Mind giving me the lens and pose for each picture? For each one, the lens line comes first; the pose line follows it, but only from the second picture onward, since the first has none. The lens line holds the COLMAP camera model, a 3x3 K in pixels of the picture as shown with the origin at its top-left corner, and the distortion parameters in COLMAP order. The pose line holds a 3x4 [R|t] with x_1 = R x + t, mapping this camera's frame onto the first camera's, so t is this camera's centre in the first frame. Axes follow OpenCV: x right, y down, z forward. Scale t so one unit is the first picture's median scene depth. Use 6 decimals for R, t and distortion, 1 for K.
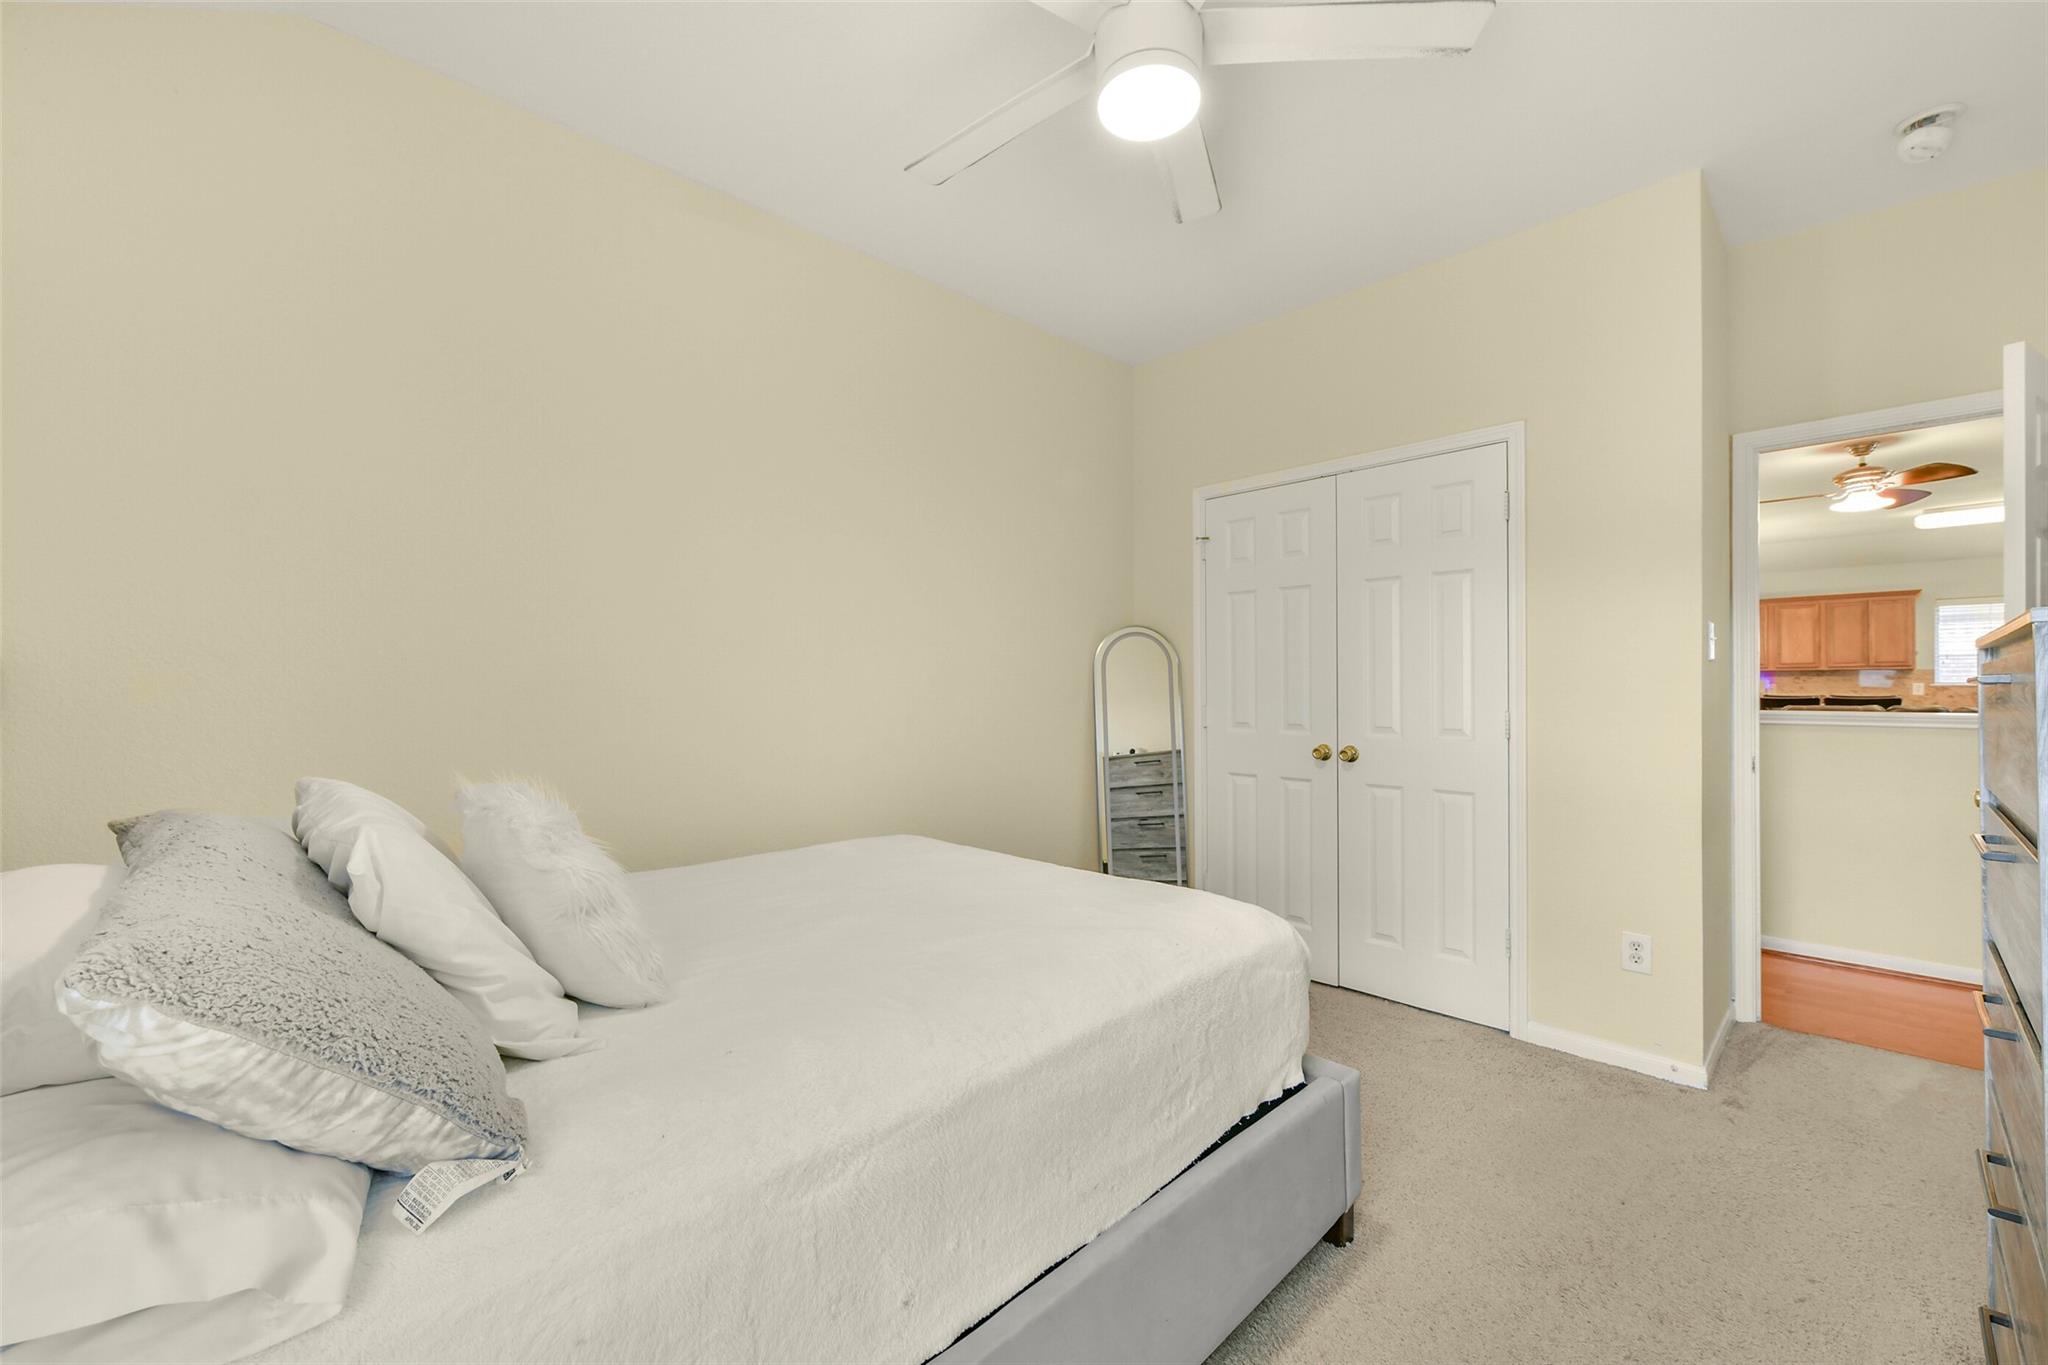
lens RADIAL K [[830.9, 0, 1028.0], [0, 830.9, 686.0], [0, 0, 1]] dist [-0.006202, -0.000247]
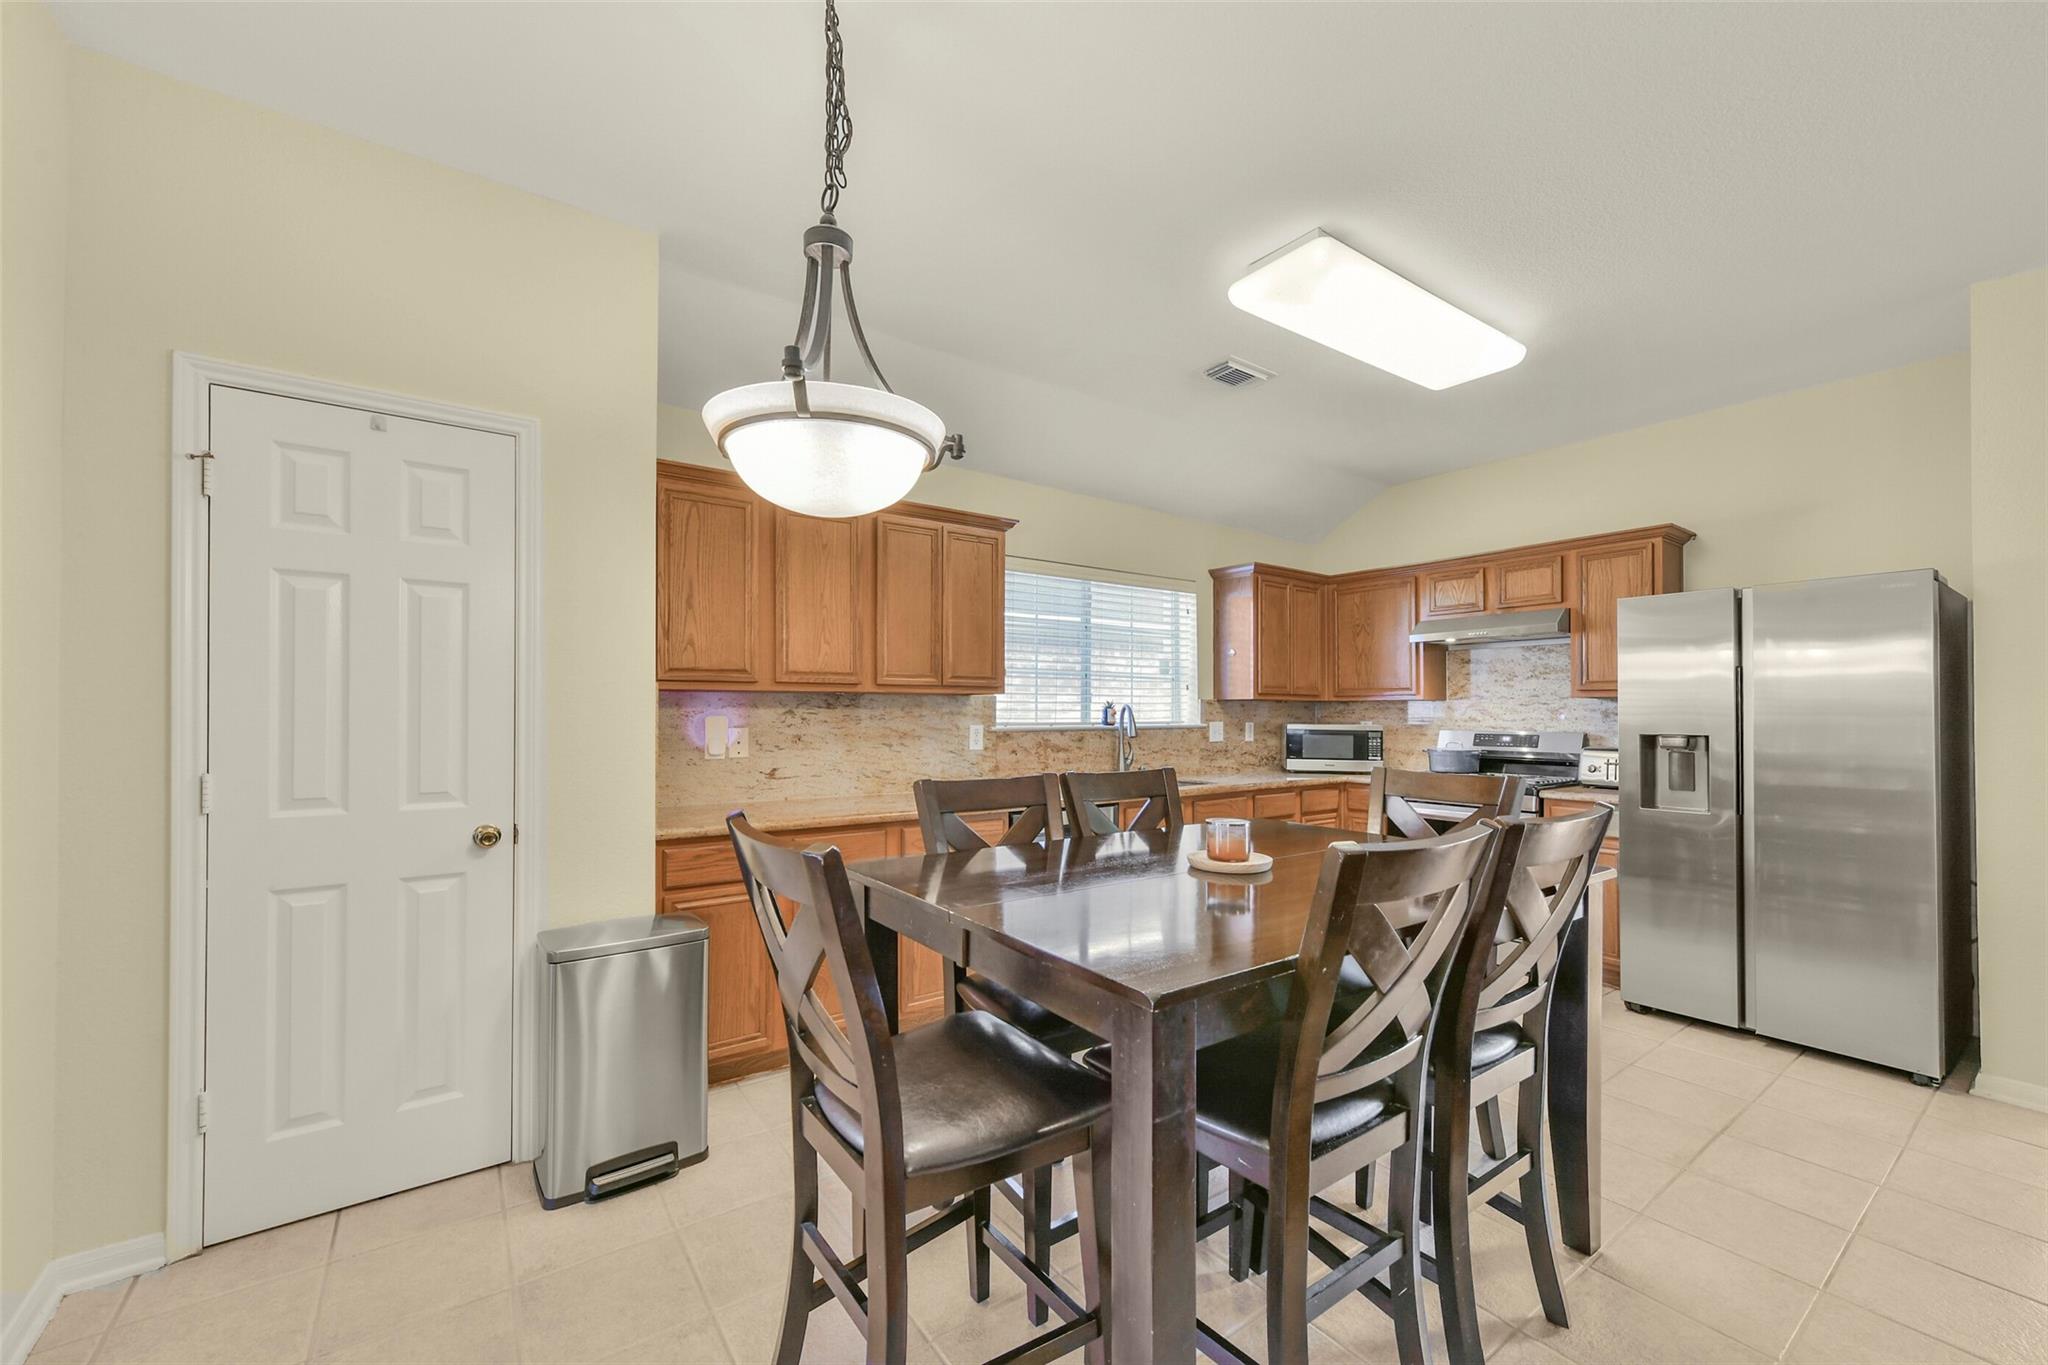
lens RADIAL K [[803.5, 0, 1031.6], [0, 803.5, 706.8], [0, 0, 1]] dist [-0.000926, -0.000021]
pose [[0.147874, 0.011712, 0.988937, 0.619675], [-0.002035, 0.999931, -0.011538, -0.008505], [-0.989004, -0.000306, 0.147888, 0.888008]]
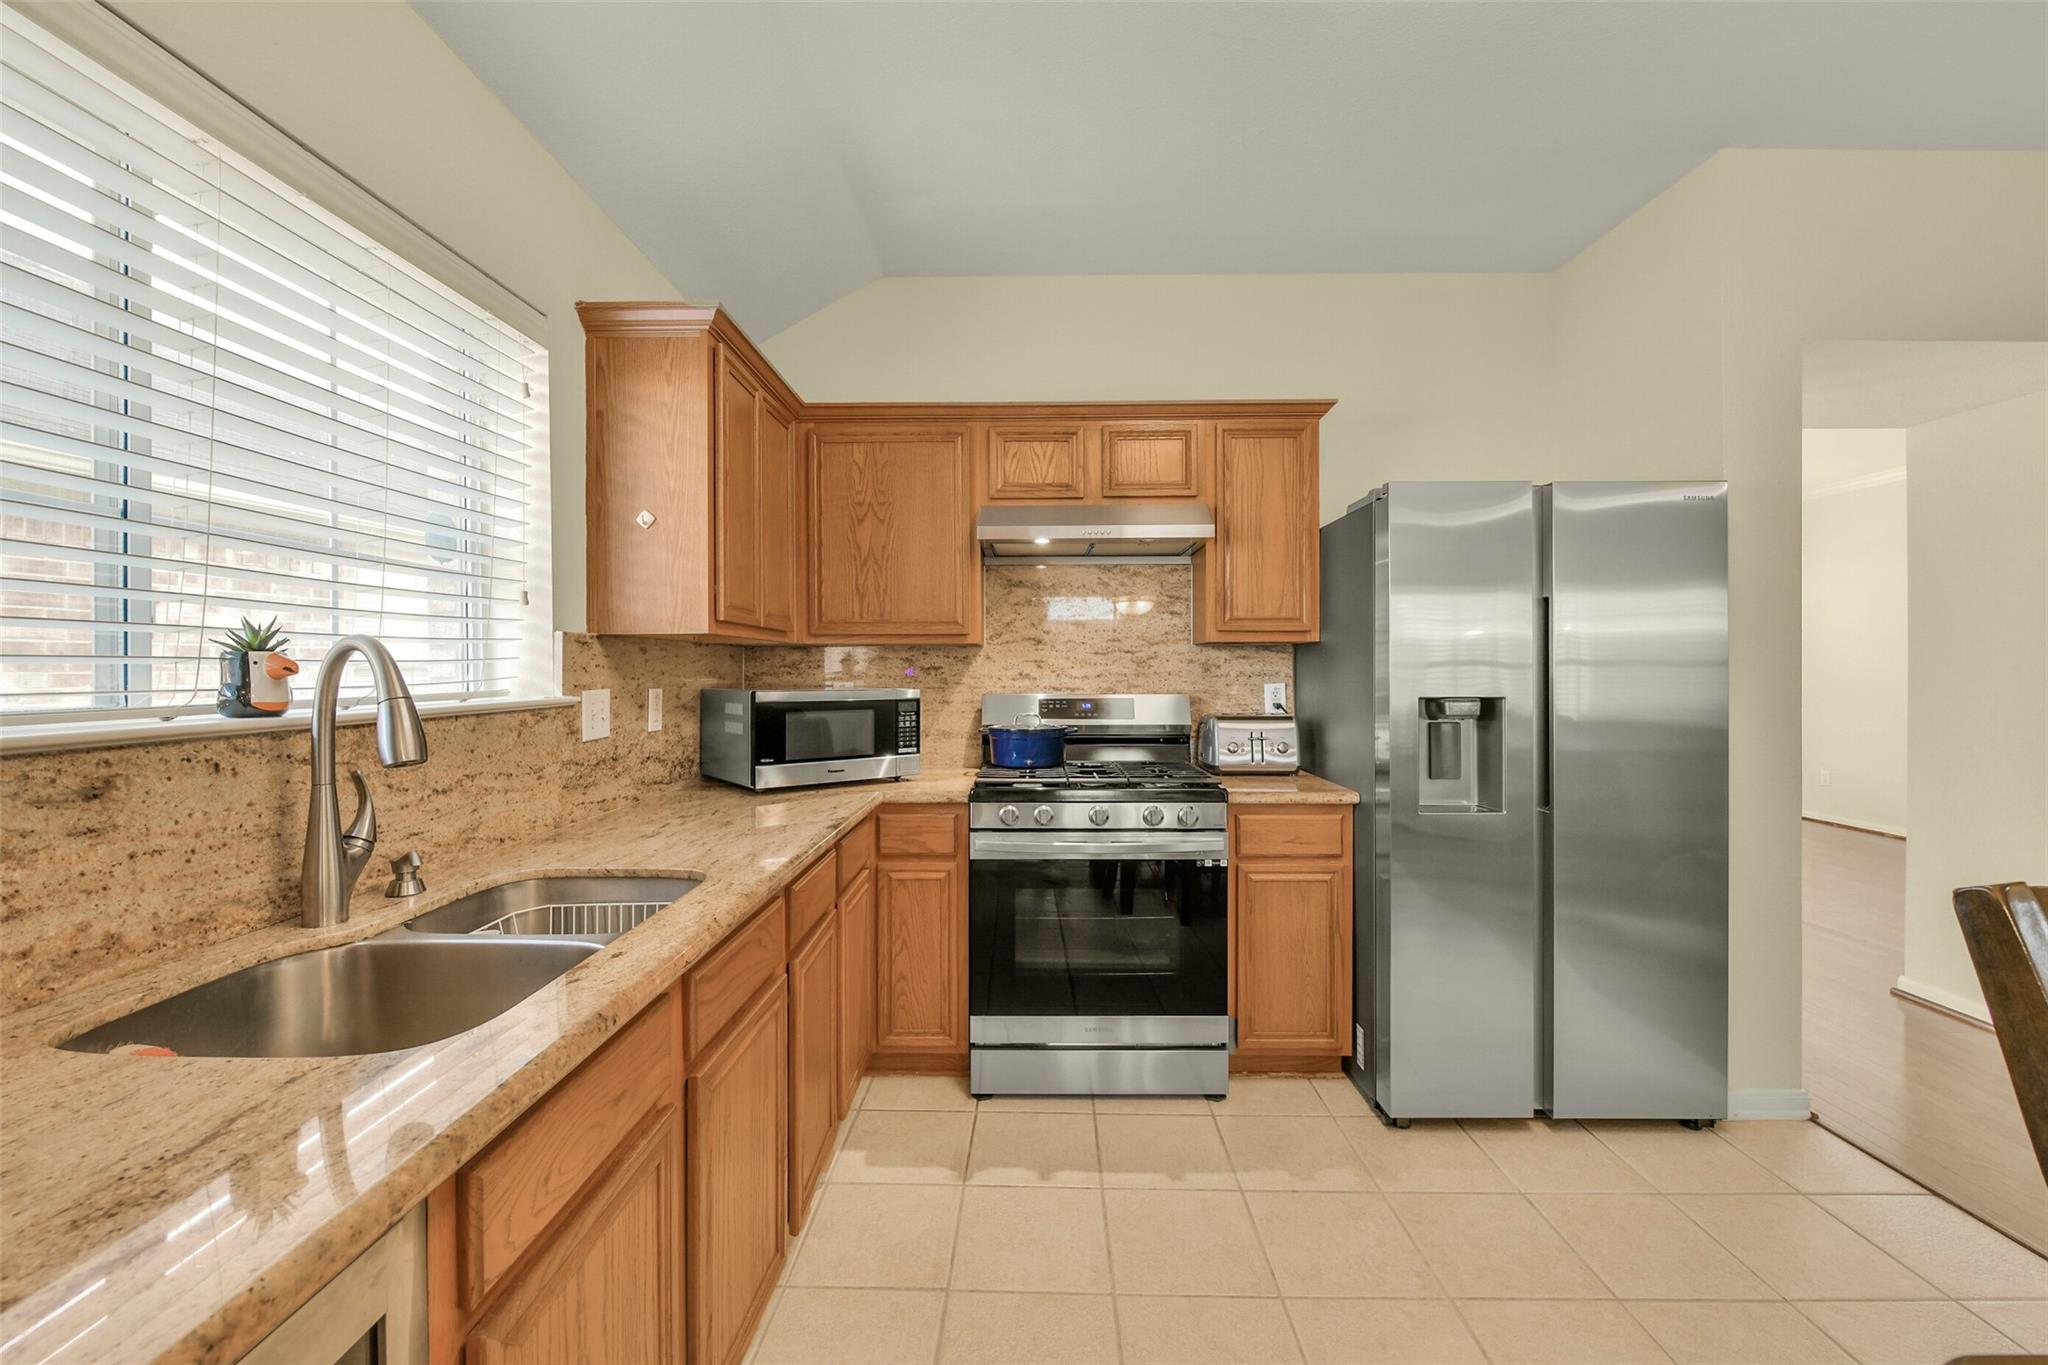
lens RADIAL K [[828.8, 0, 1028.4], [0, 828.8, 665.0], [0, 0, 1]] dist [-0.000938, -0.000066]
pose [[-0.703294, 0.008488, 0.710848, 0.951136], [0.006018, 0.999964, -0.005985, -0.009536], [-0.710874, 0.000069, -0.703320, 0.920851]]
